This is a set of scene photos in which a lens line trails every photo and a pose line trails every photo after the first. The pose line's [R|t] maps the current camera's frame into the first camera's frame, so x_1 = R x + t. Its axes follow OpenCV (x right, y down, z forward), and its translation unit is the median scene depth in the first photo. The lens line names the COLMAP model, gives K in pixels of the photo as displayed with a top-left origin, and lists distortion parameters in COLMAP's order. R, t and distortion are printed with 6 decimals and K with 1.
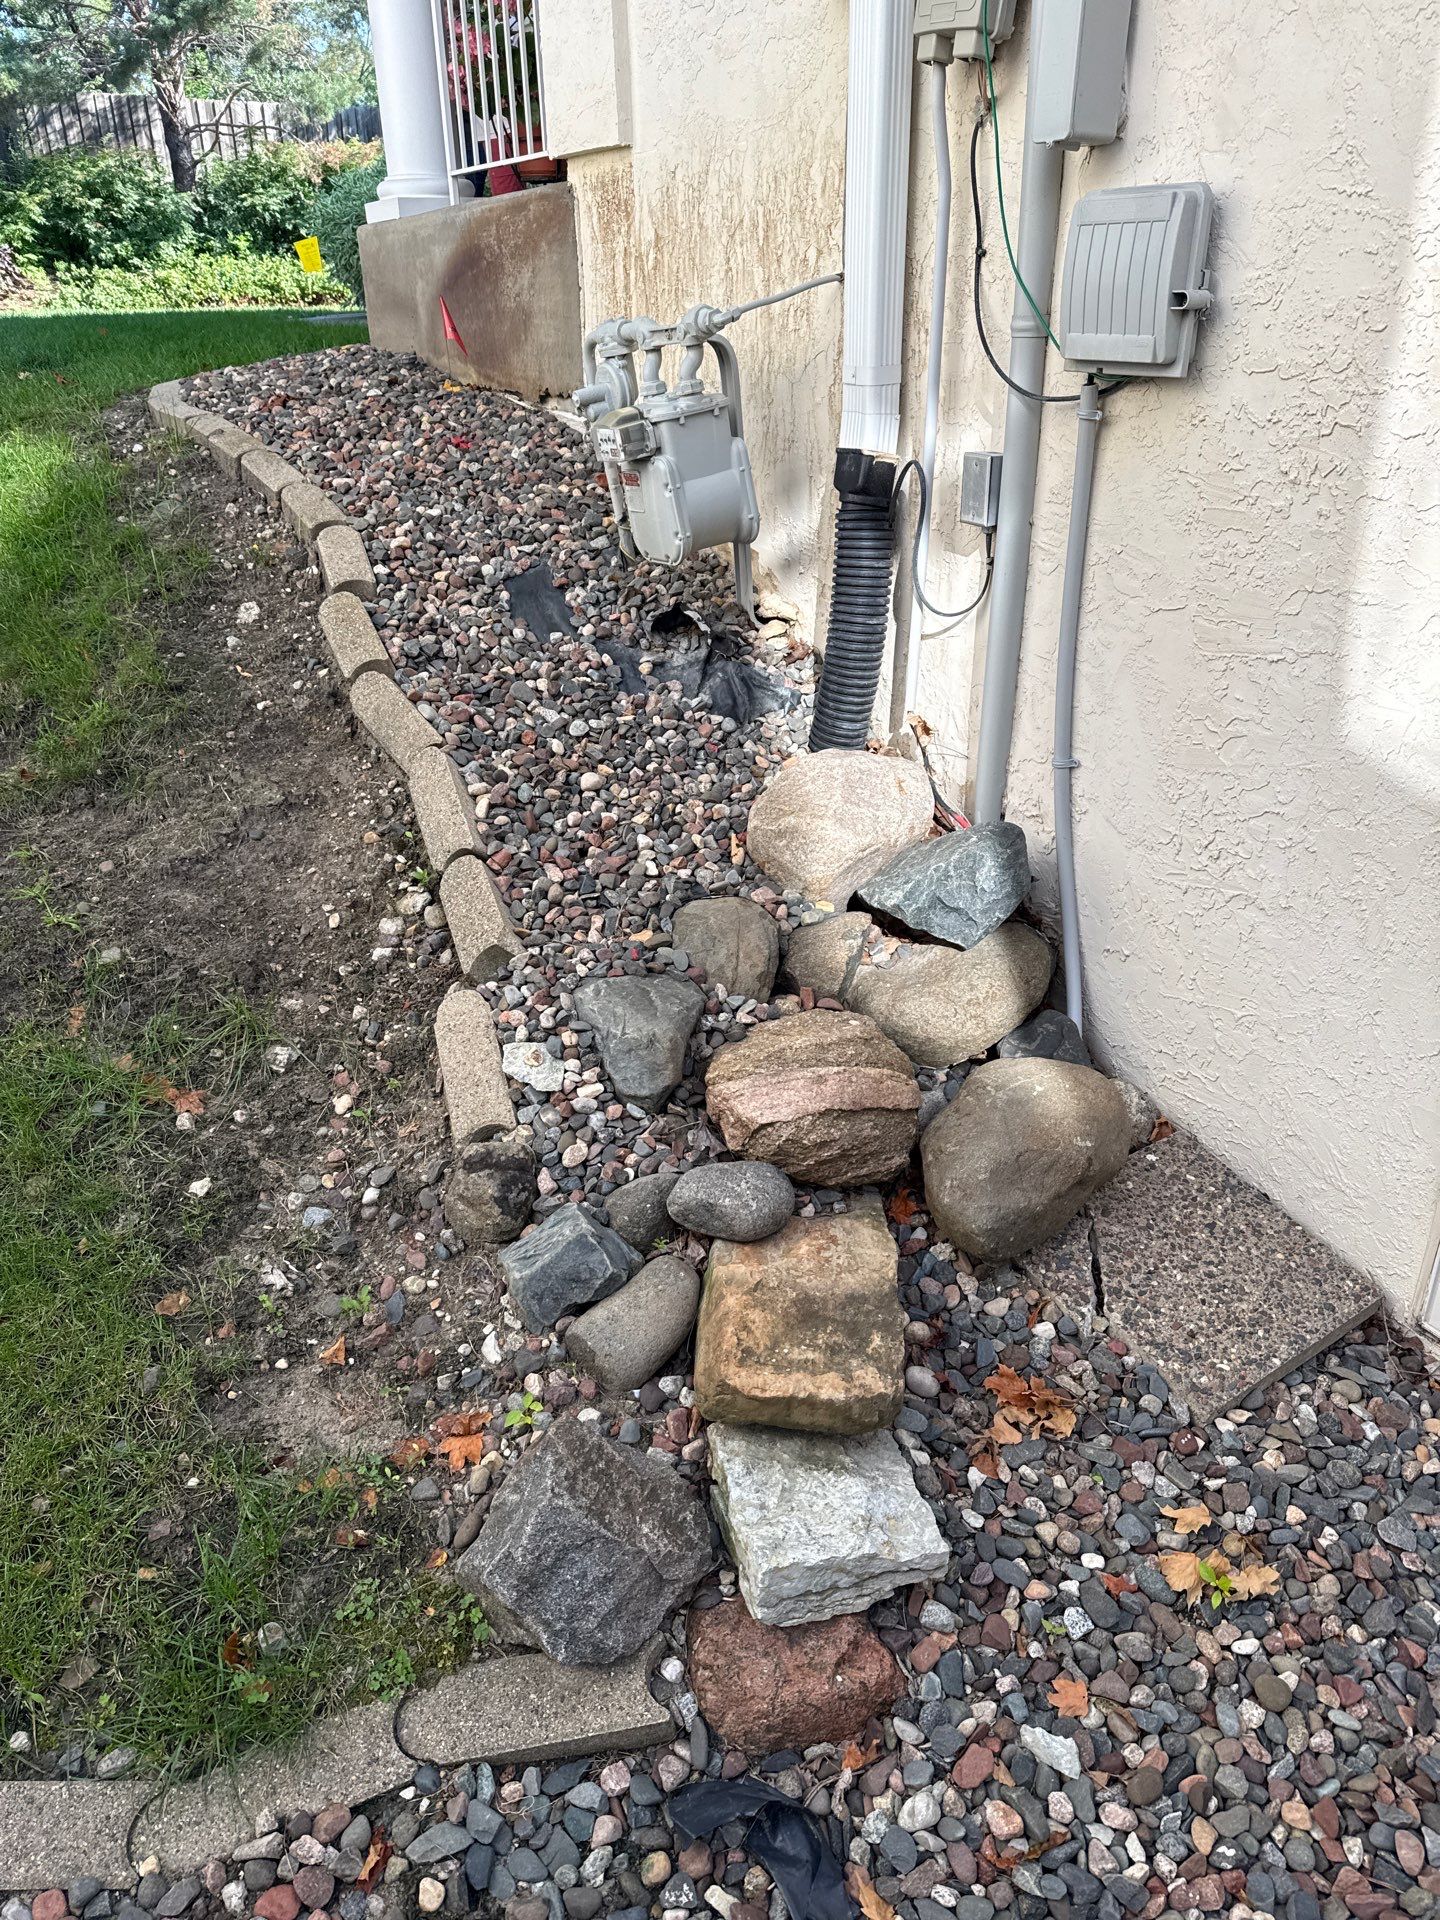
lens RADIAL K [[1368.8, 0, 743.1], [0, 1368.8, 959.6], [0, 0, 1]] dist [0.092387, -0.122238]
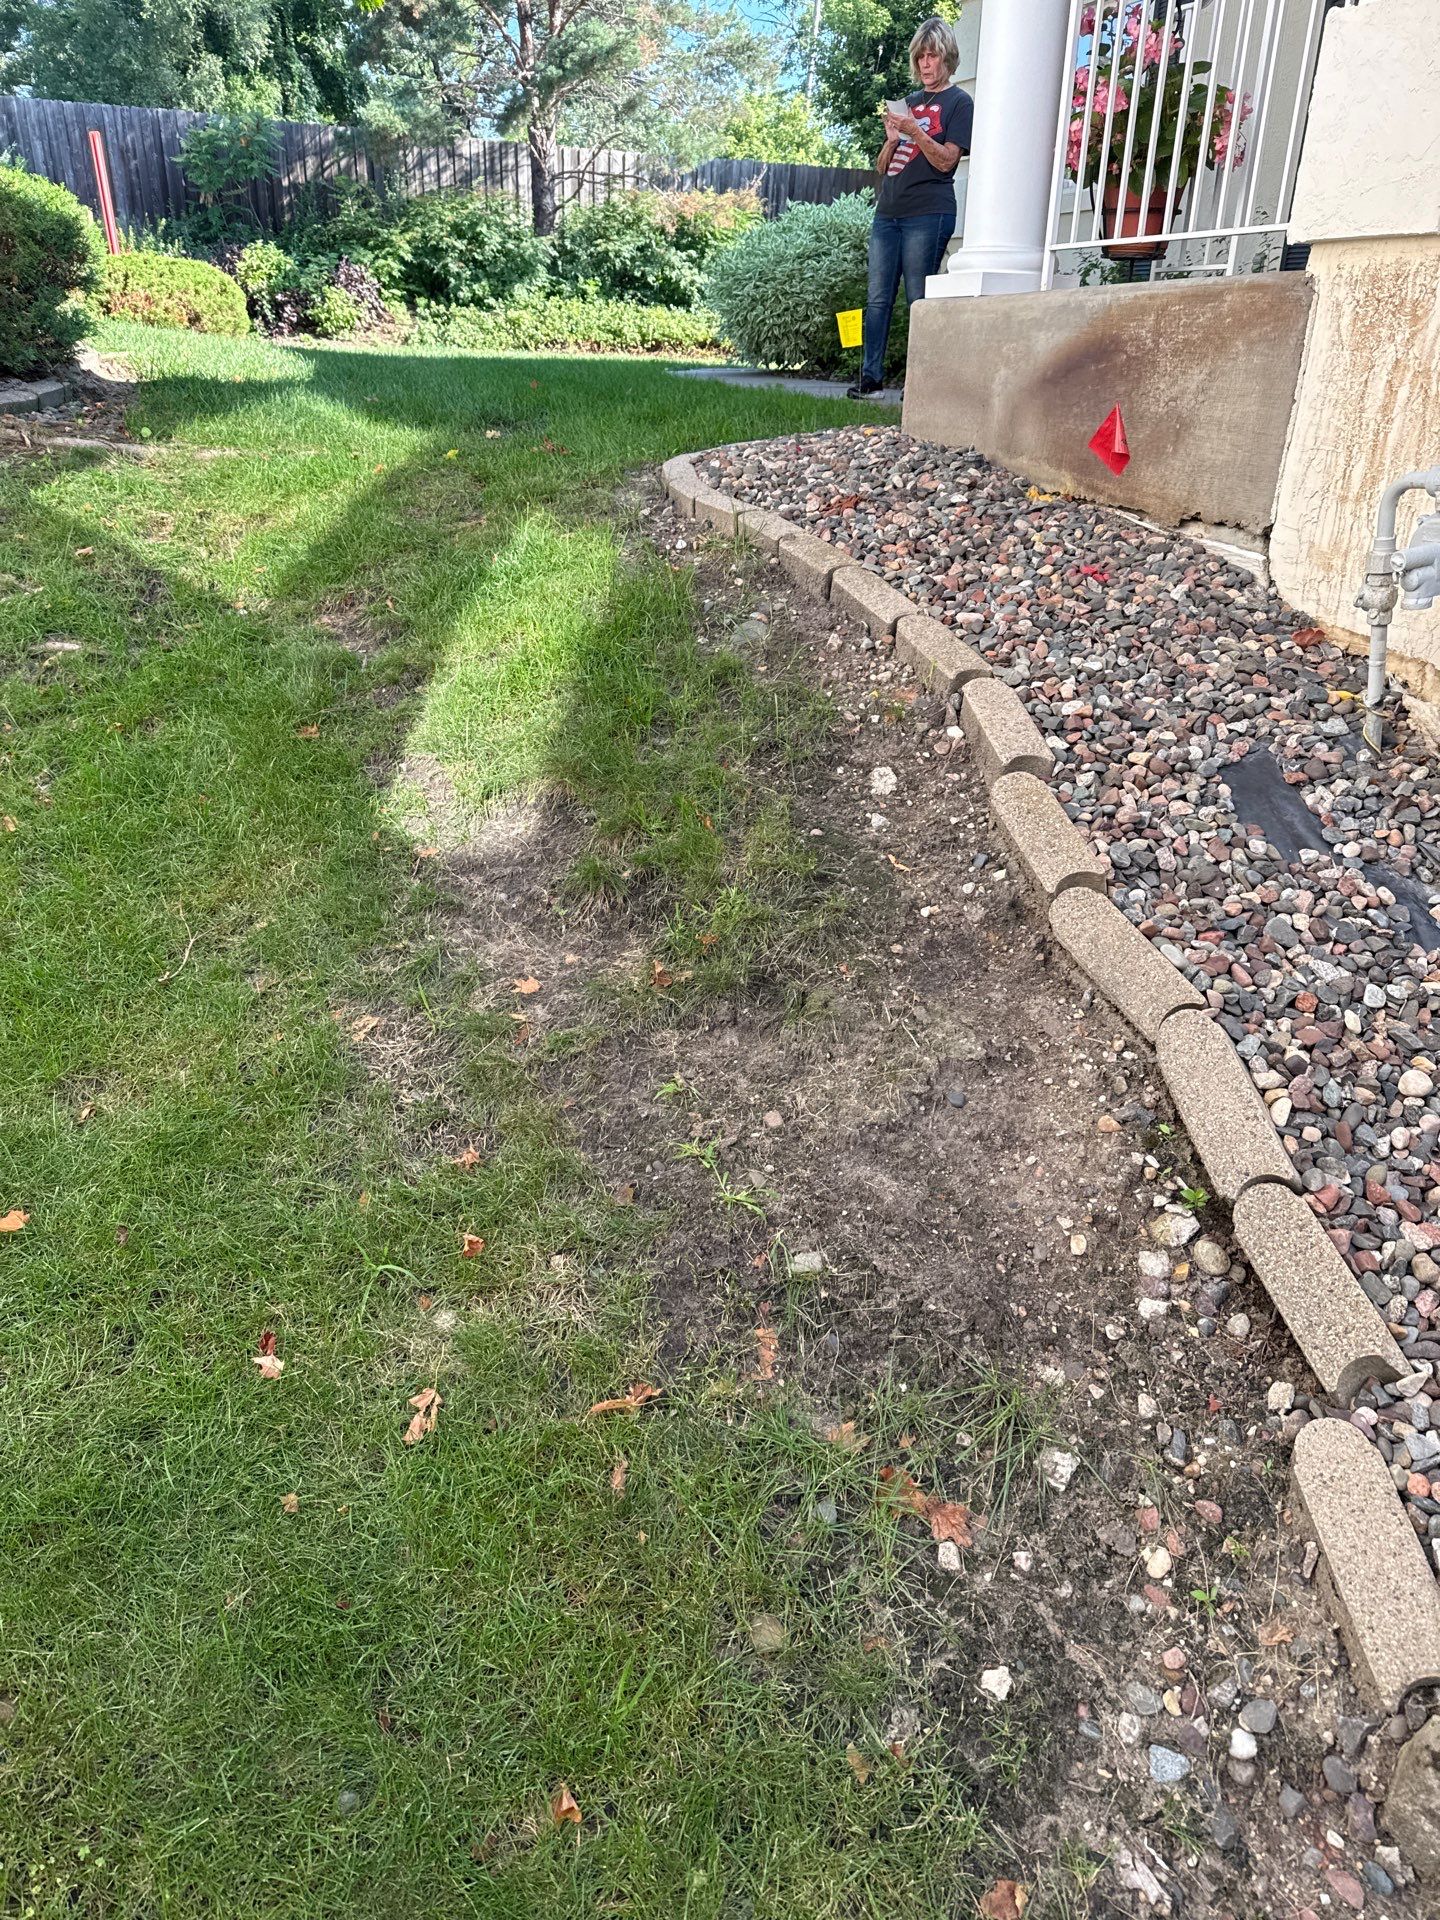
lens RADIAL K [[1356.5, 0, 723.7], [0, 1356.5, 957.1], [0, 0, 1]] dist [0.050993, -0.067234]
pose [[0.981129, 0.109431, -0.159407, -0.339192], [-0.112886, 0.993526, -0.012753, -0.135148], [0.156979, 0.030507, 0.987131, 0.199728]]
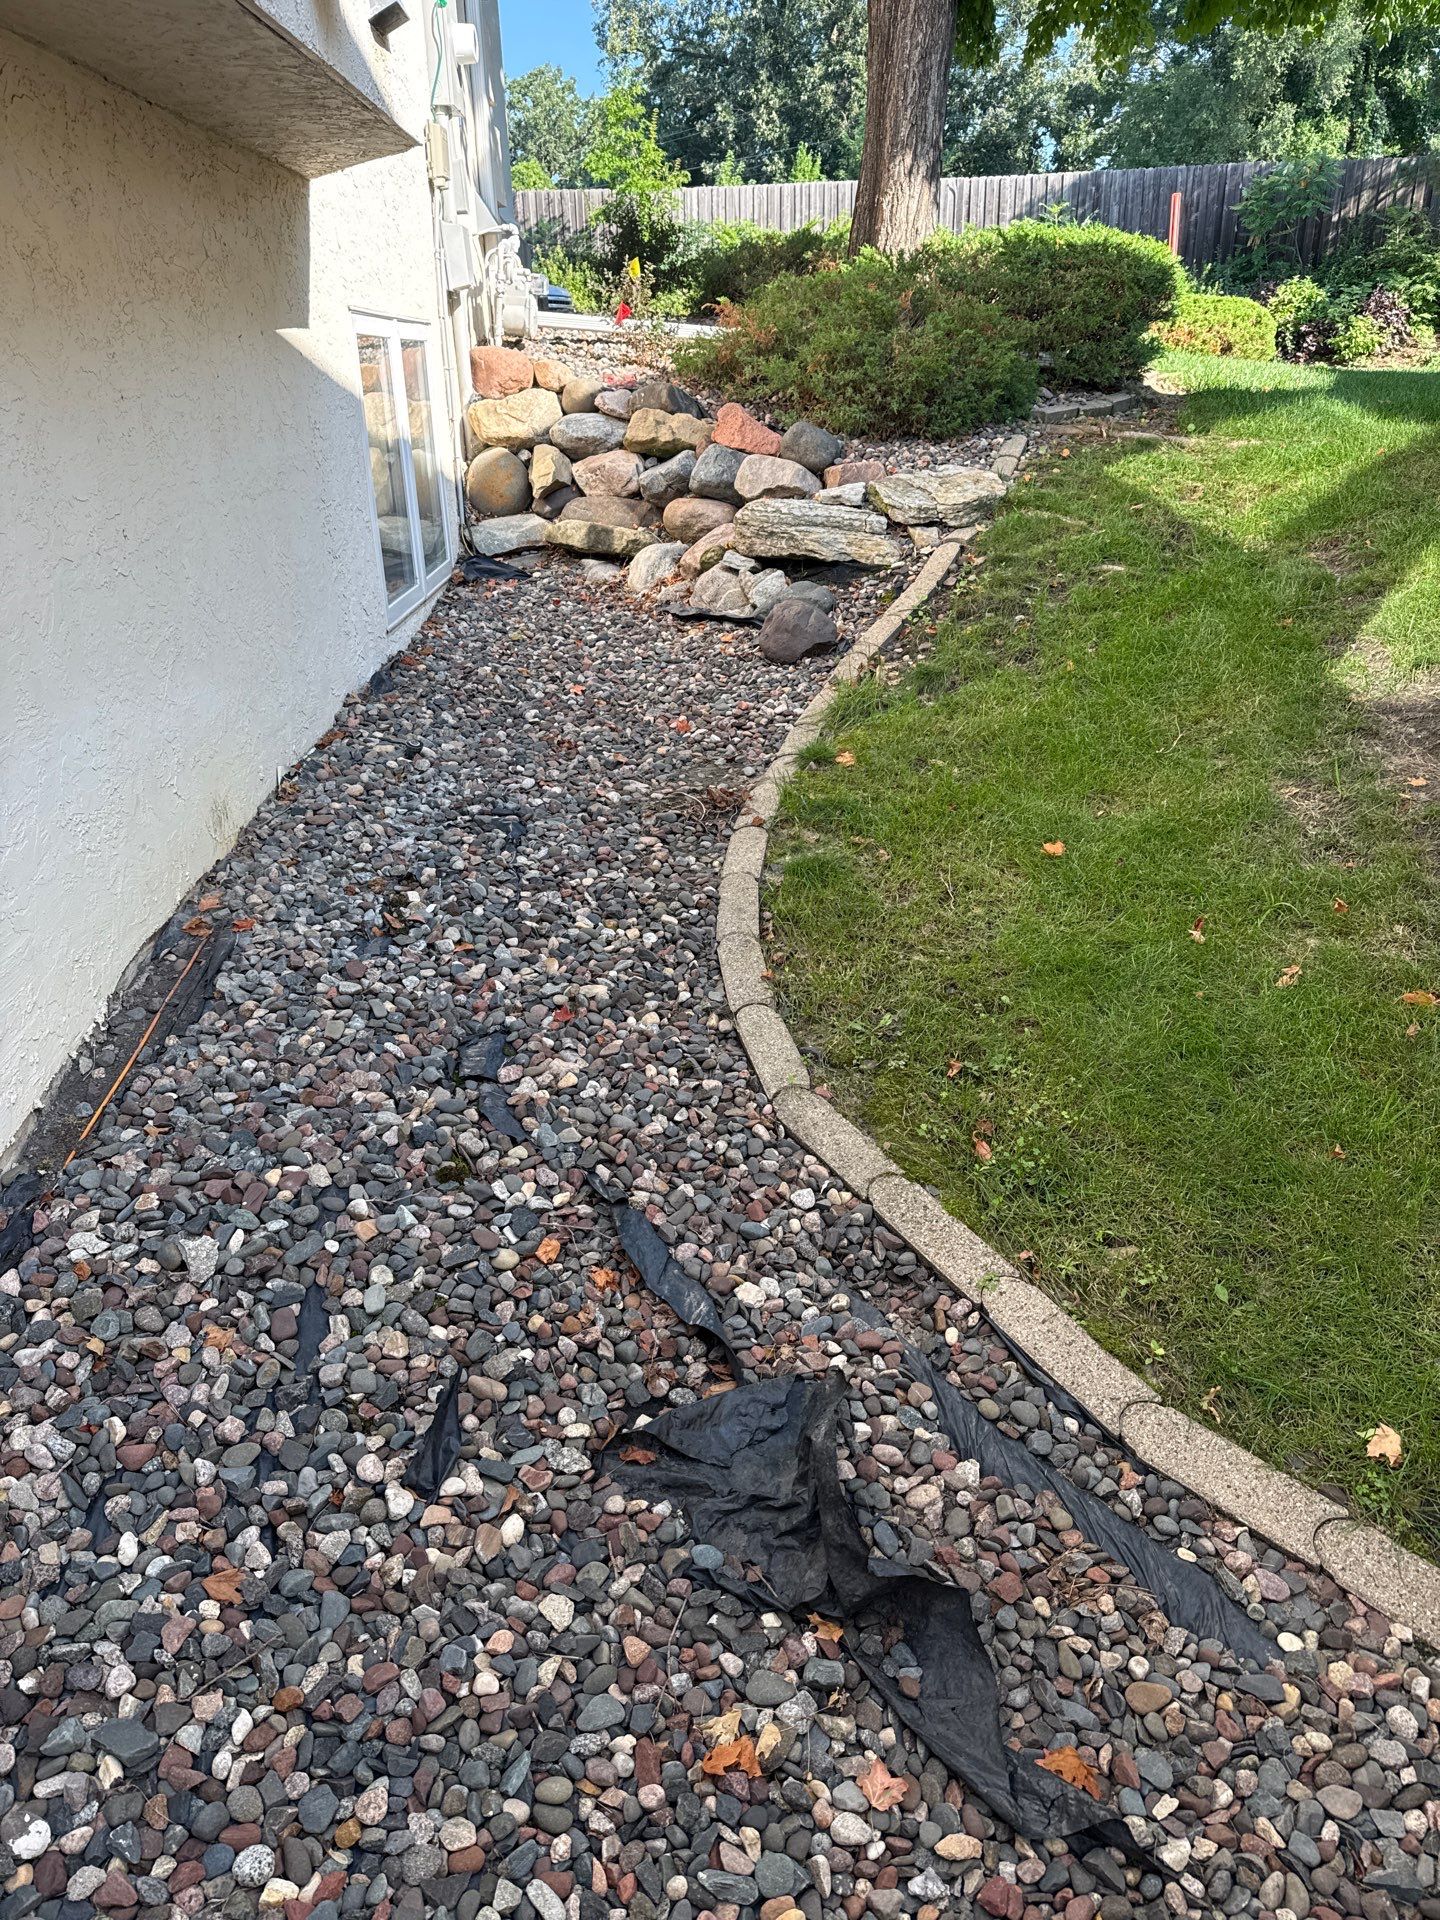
lens RADIAL K [[1351.4, 0, 720.0], [0, 1351.4, 960.0], [0, 0, 1]] dist [0.004016, -0.007797]
pose [[0.663723, 0.295490, -0.687138, -0.150336], [-0.311375, 0.944427, 0.105368, 0.087598], [0.680087, 0.144022, 0.718846, -0.196417]]
